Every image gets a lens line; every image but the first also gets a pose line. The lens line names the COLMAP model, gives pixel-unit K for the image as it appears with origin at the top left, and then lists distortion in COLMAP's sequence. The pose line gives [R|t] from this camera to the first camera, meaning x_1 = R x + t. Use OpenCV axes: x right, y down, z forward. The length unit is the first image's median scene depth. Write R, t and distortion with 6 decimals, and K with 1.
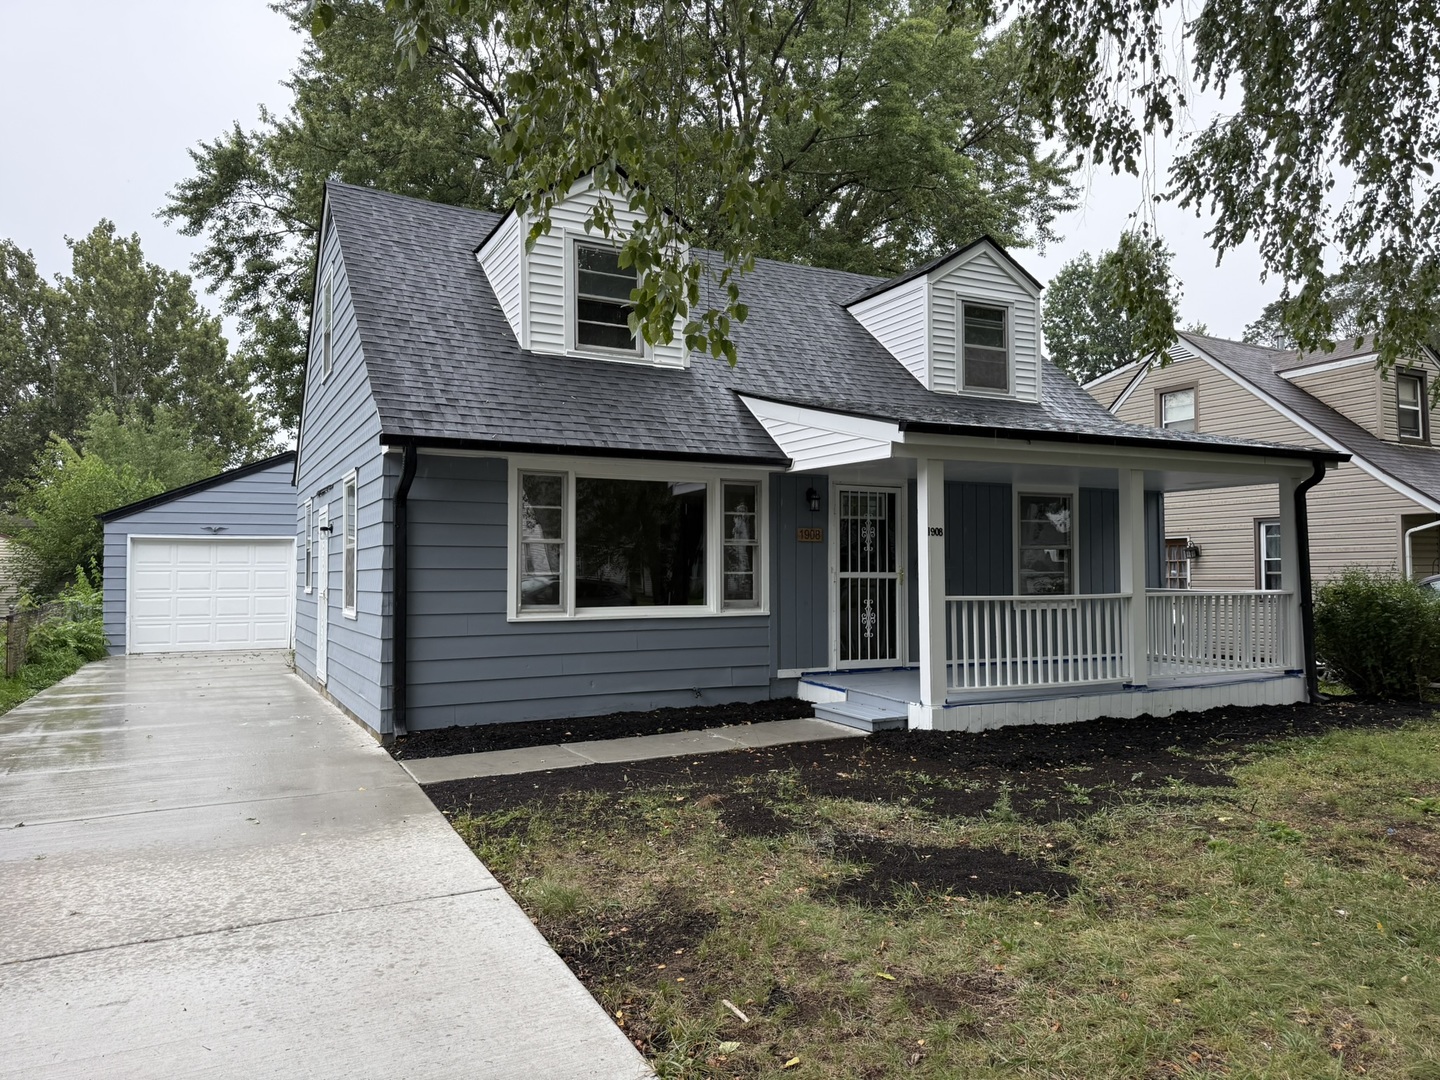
lens RADIAL K [[1005.1, 0, 723.2], [0, 1005.1, 531.6], [0, 0, 1]] dist [0.222324, -0.369299]
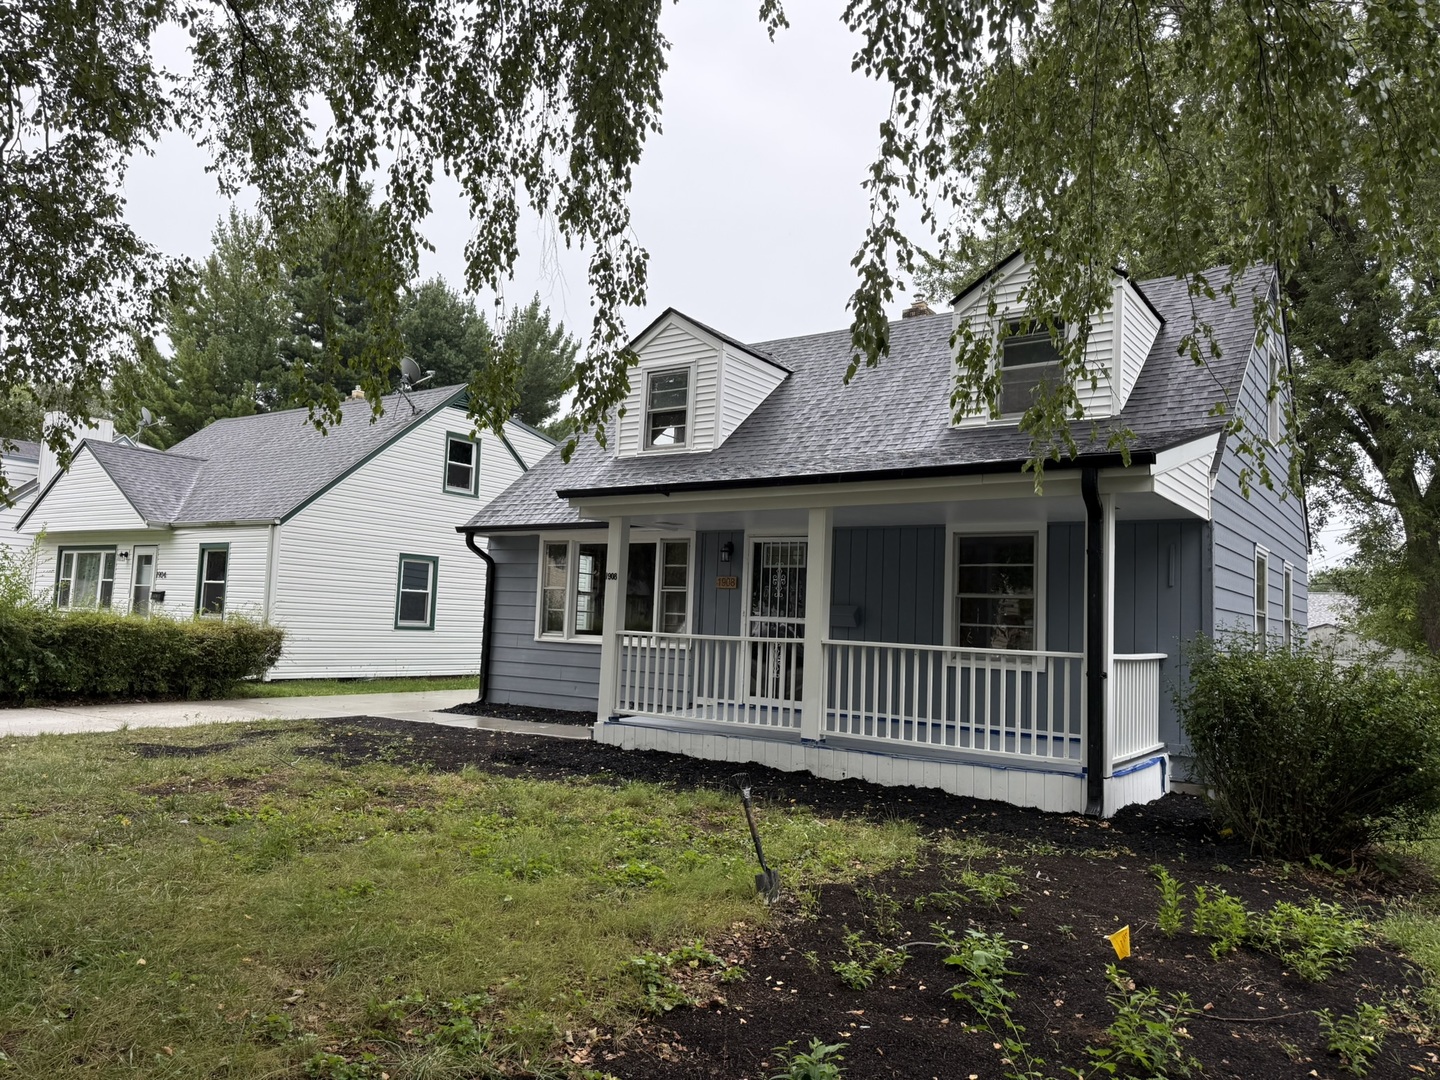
lens RADIAL K [[1005.1, 0, 723.2], [0, 1005.1, 531.6], [0, 0, 1]] dist [0.222324, -0.369299]
pose [[0.452147, -0.057913, -0.890061, 1.072184], [-0.003442, 0.997769, -0.066669, 0.021254], [0.891937, 0.033208, 0.450939, 0.459899]]
